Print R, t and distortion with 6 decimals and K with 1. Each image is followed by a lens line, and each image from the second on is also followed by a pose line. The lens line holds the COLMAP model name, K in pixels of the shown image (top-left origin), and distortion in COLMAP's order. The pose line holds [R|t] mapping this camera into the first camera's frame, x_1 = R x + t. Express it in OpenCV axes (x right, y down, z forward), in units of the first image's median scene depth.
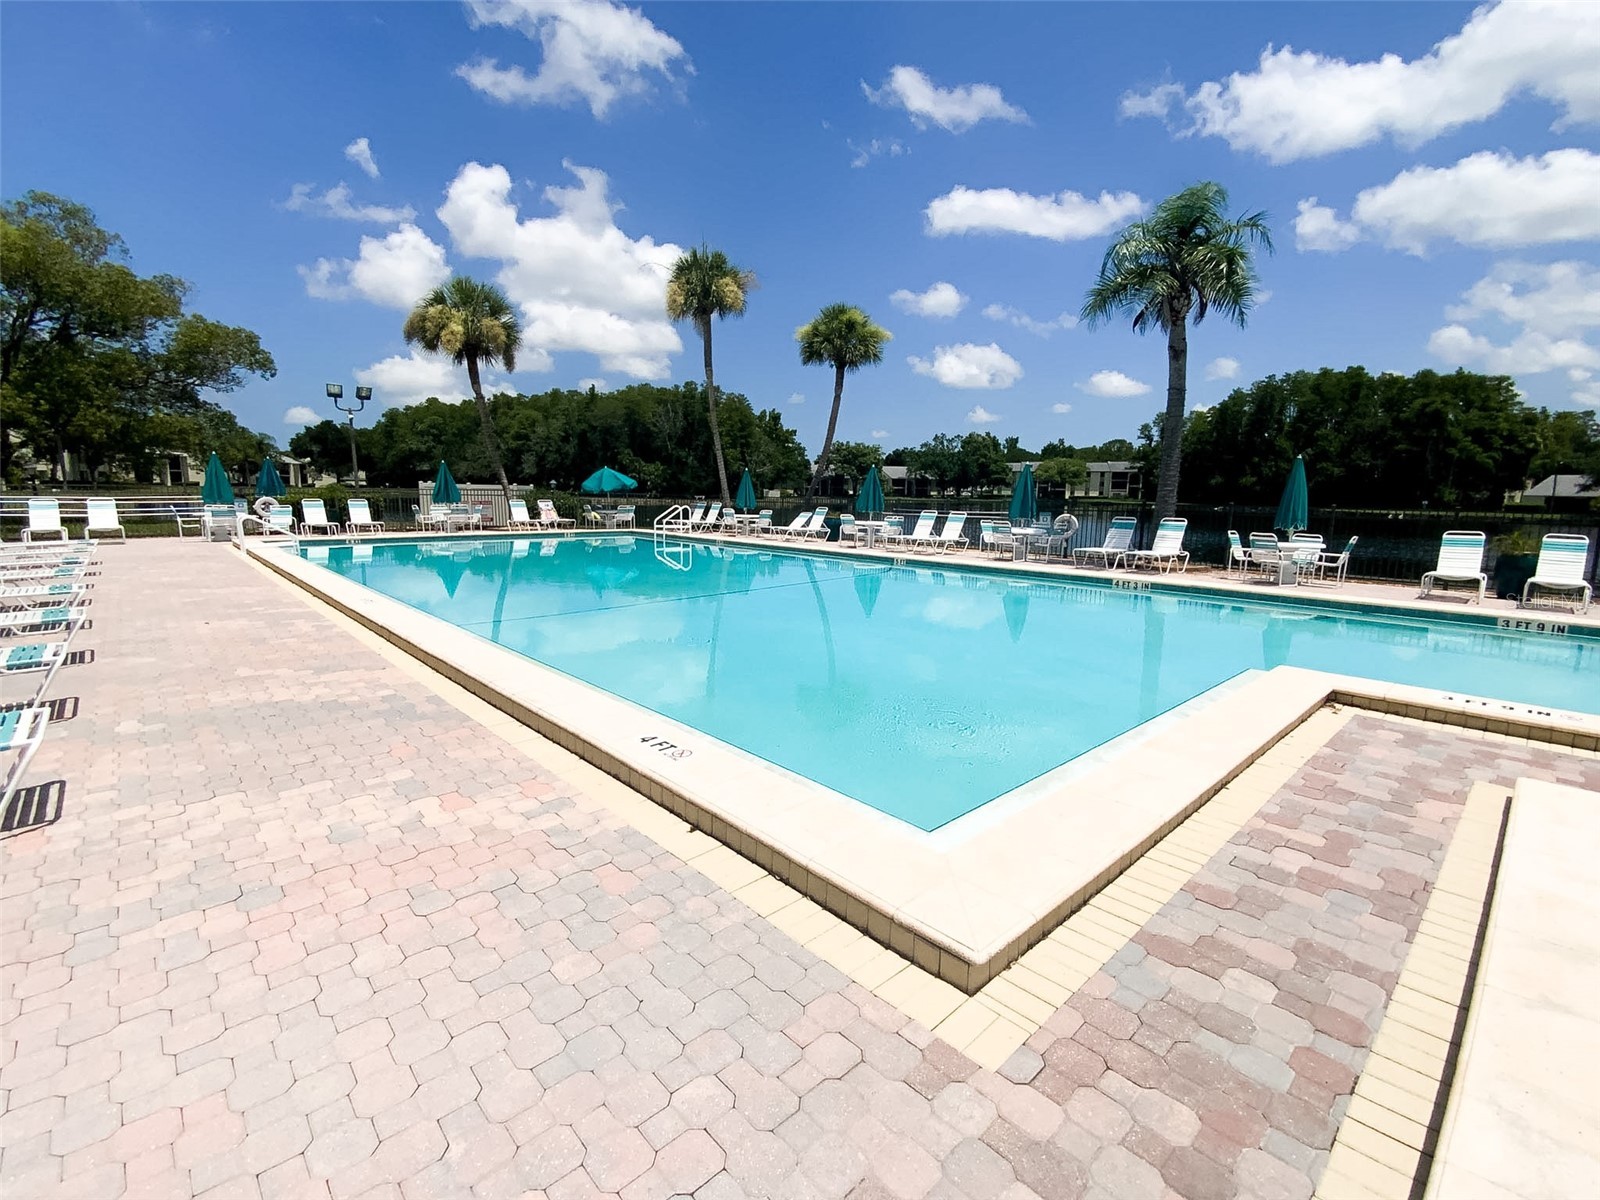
lens RADIAL K [[695.0, 0, 786.0], [0, 695.0, 610.8], [0, 0, 1]] dist [0.005286, -0.008871]
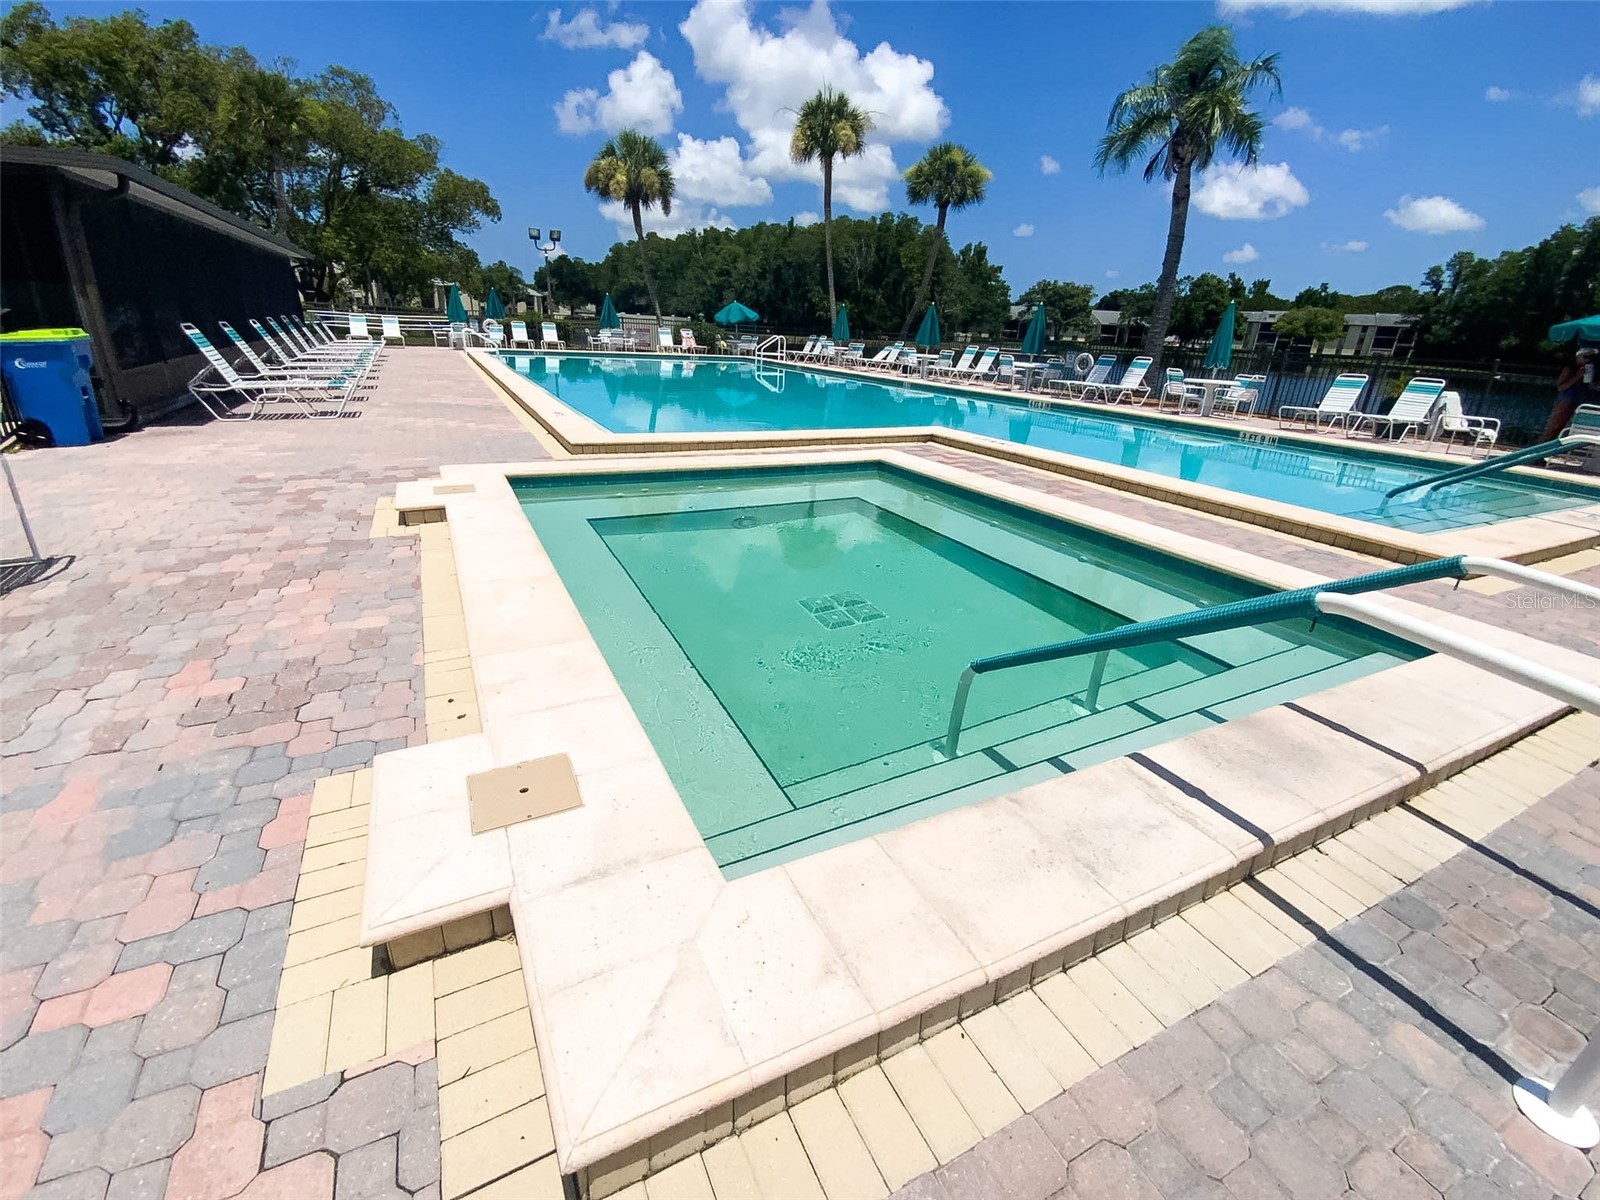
lens RADIAL K [[695.0, 0, 815.8], [0, 695.0, 612.6], [0, 0, 1]] dist [0.005286, -0.008871]
pose [[0.961623, 0.129335, -0.241977, 0.080185], [-0.076696, 0.973482, 0.215524, 0.016049], [0.263435, -0.188695, 0.946042, -0.069135]]
